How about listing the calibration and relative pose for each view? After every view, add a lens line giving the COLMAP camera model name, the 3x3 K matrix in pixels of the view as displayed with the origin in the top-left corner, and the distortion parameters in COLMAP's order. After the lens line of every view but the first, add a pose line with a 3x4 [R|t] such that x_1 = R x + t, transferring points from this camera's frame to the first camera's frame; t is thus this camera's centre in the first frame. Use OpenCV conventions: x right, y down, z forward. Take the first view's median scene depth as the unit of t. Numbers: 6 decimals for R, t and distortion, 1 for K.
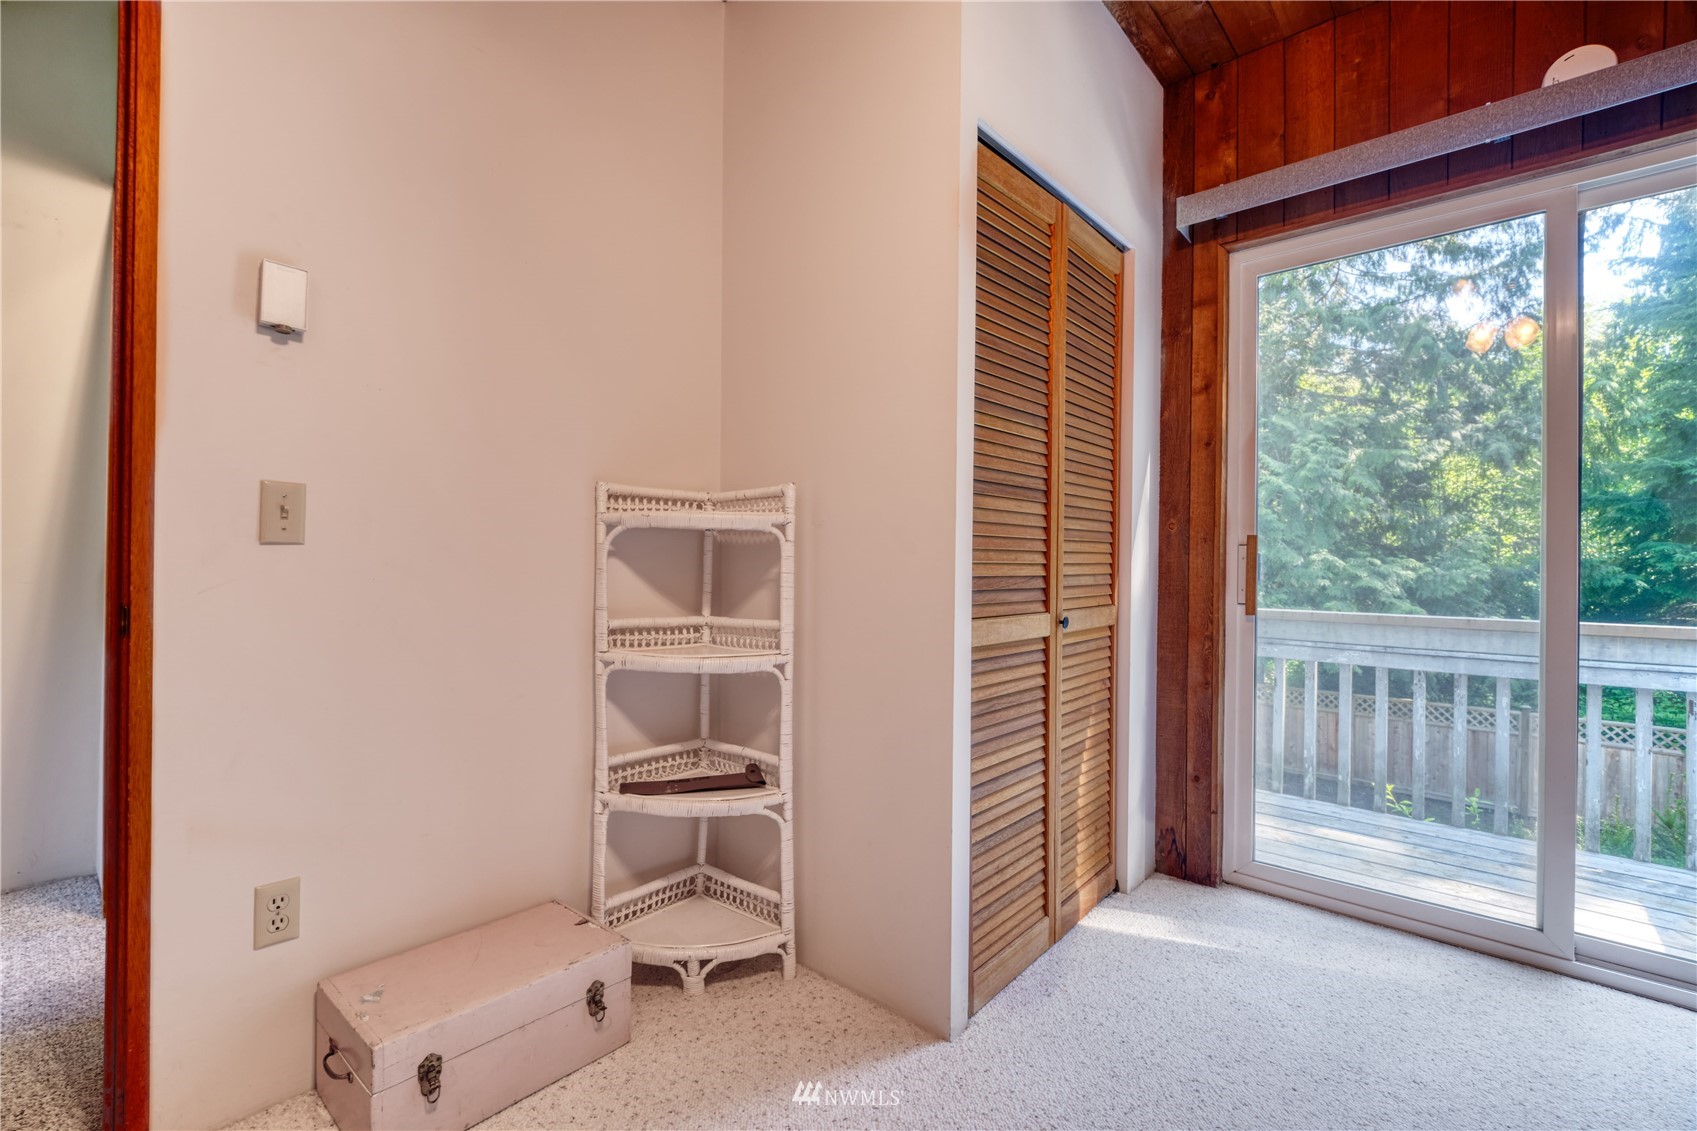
lens RADIAL K [[760.9, 0, 844.9], [0, 760.9, 562.7], [0, 0, 1]] dist [0.000681, -0.000072]
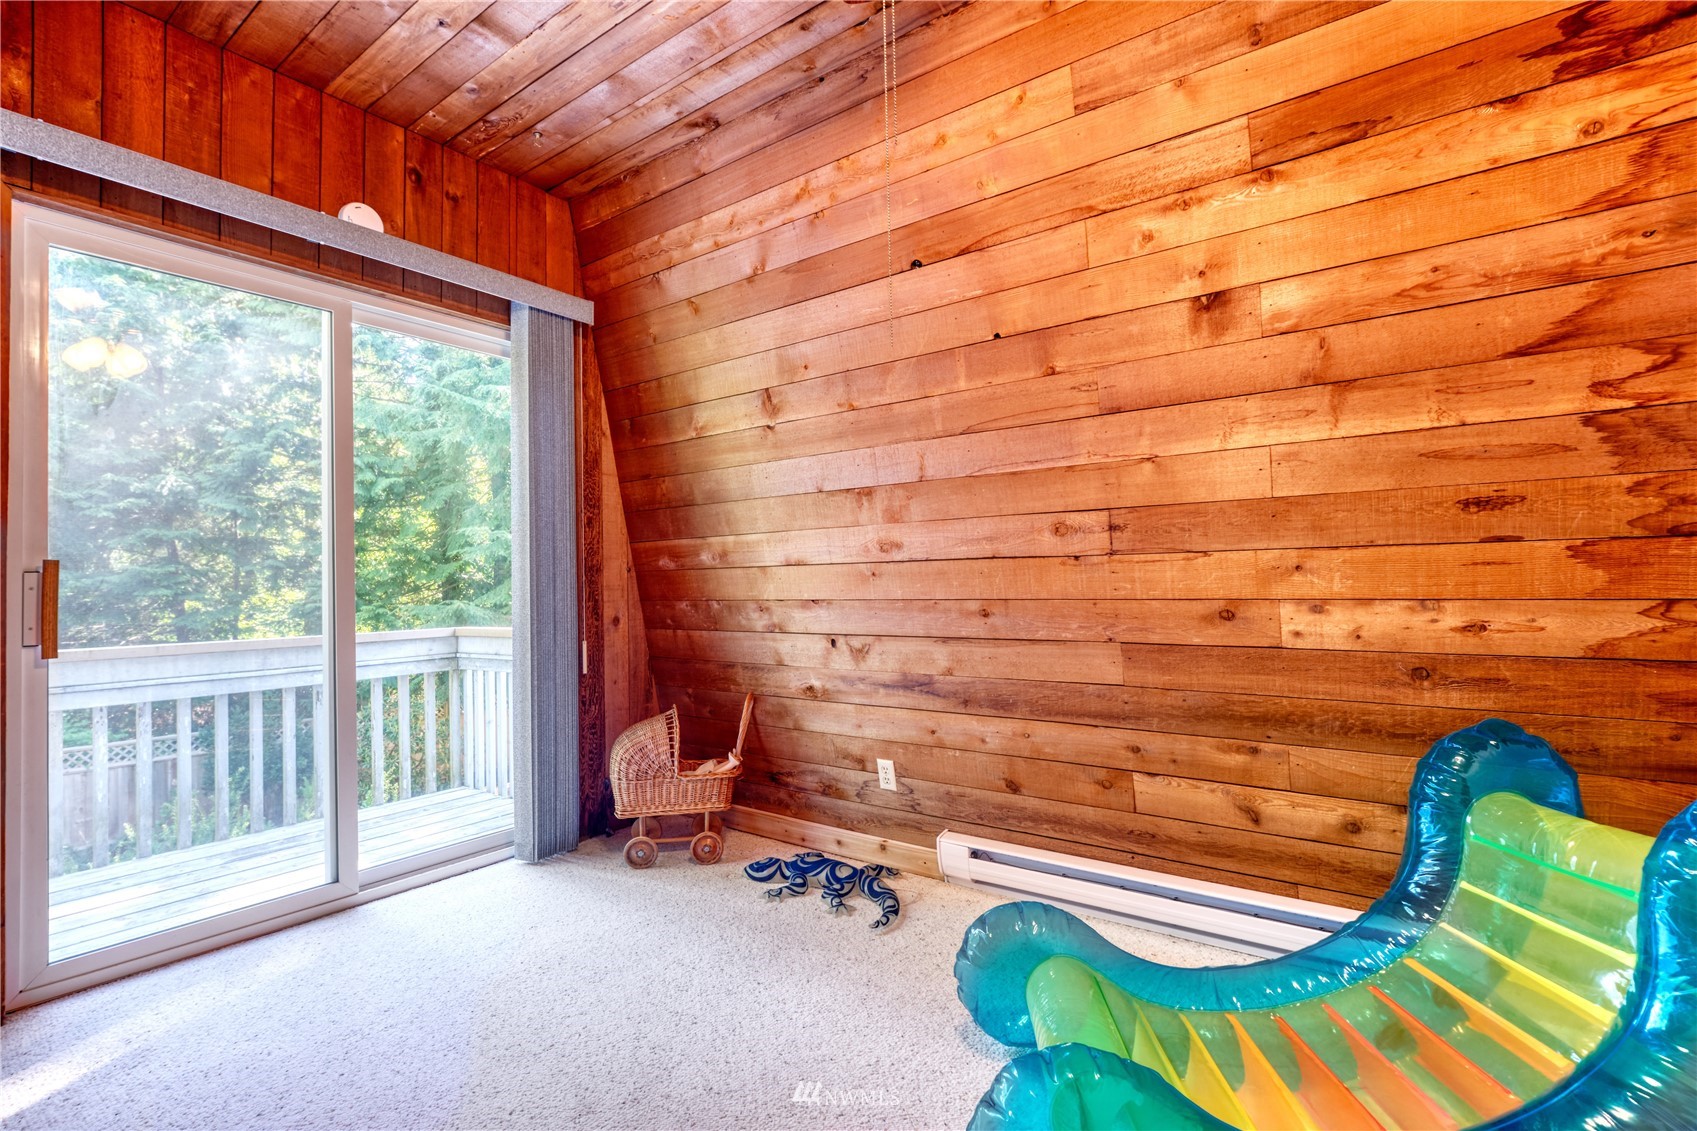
lens RADIAL K [[766.3, 0, 845.1], [0, 766.3, 570.1], [0, 0, 1]] dist [0.000778, 0.000264]
pose [[-0.102432, 0.011864, 0.994669, -0.390439], [0.013994, 0.999847, -0.010485, -0.006226], [-0.994642, 0.012845, -0.102583, 0.256782]]
